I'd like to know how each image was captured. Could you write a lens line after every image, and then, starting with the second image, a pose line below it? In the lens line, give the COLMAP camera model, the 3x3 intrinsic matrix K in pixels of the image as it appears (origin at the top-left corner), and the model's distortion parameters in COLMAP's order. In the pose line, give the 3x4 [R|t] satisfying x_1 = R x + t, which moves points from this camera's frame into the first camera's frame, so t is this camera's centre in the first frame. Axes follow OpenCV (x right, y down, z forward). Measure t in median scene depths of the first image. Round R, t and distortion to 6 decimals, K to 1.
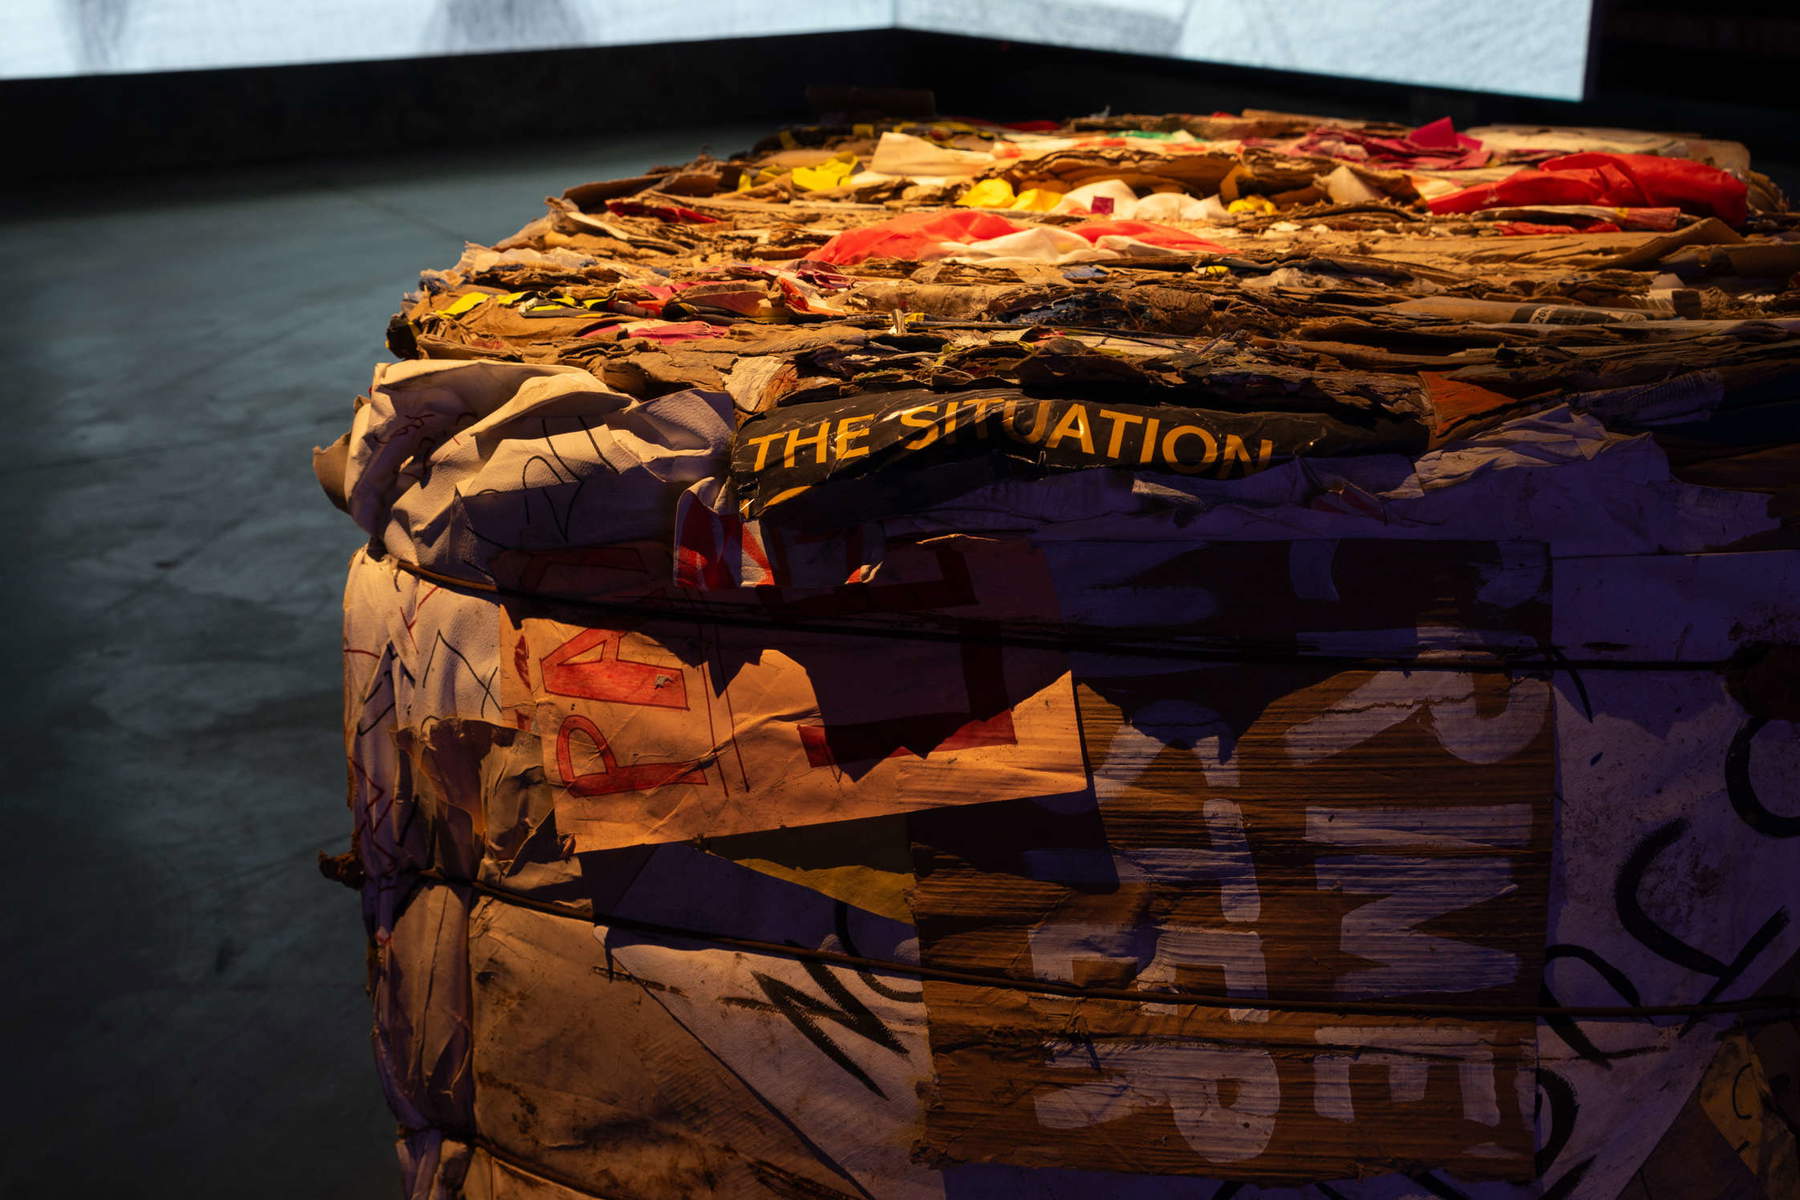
lens RADIAL K [[2185.3, 0, 900.0], [0, 2185.3, 600.0], [0, 0, 1]] dist [-0.012664, -0.010532]
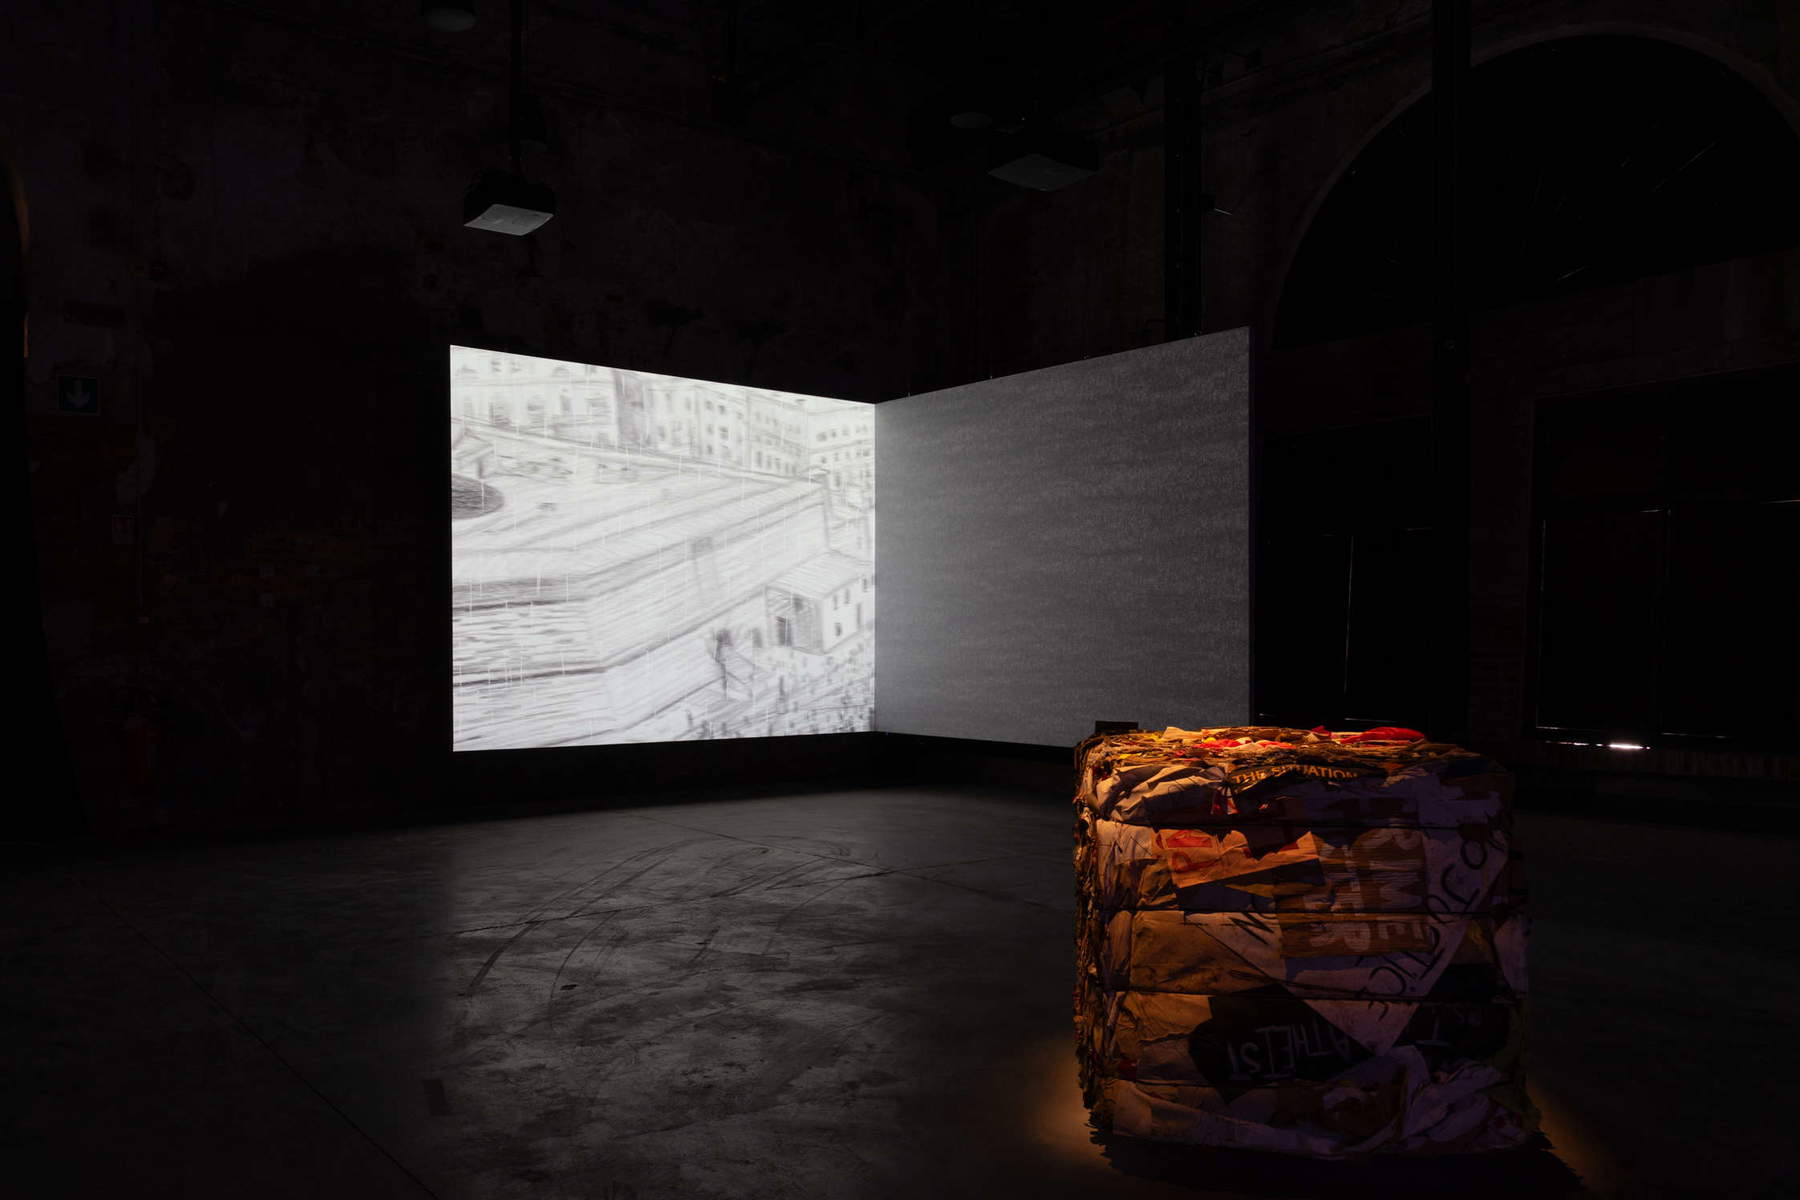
lens RADIAL K [[1285.9, 0, 900.0], [0, 1285.9, 600.0], [0, 0, 1]] dist [-0.009426, -0.006512]
pose [[0.995695, 0.021665, 0.090128, -0.925473], [0.012805, 0.930830, -0.365227, 0.501632], [-0.091806, 0.364809, 0.926545, -1.374072]]
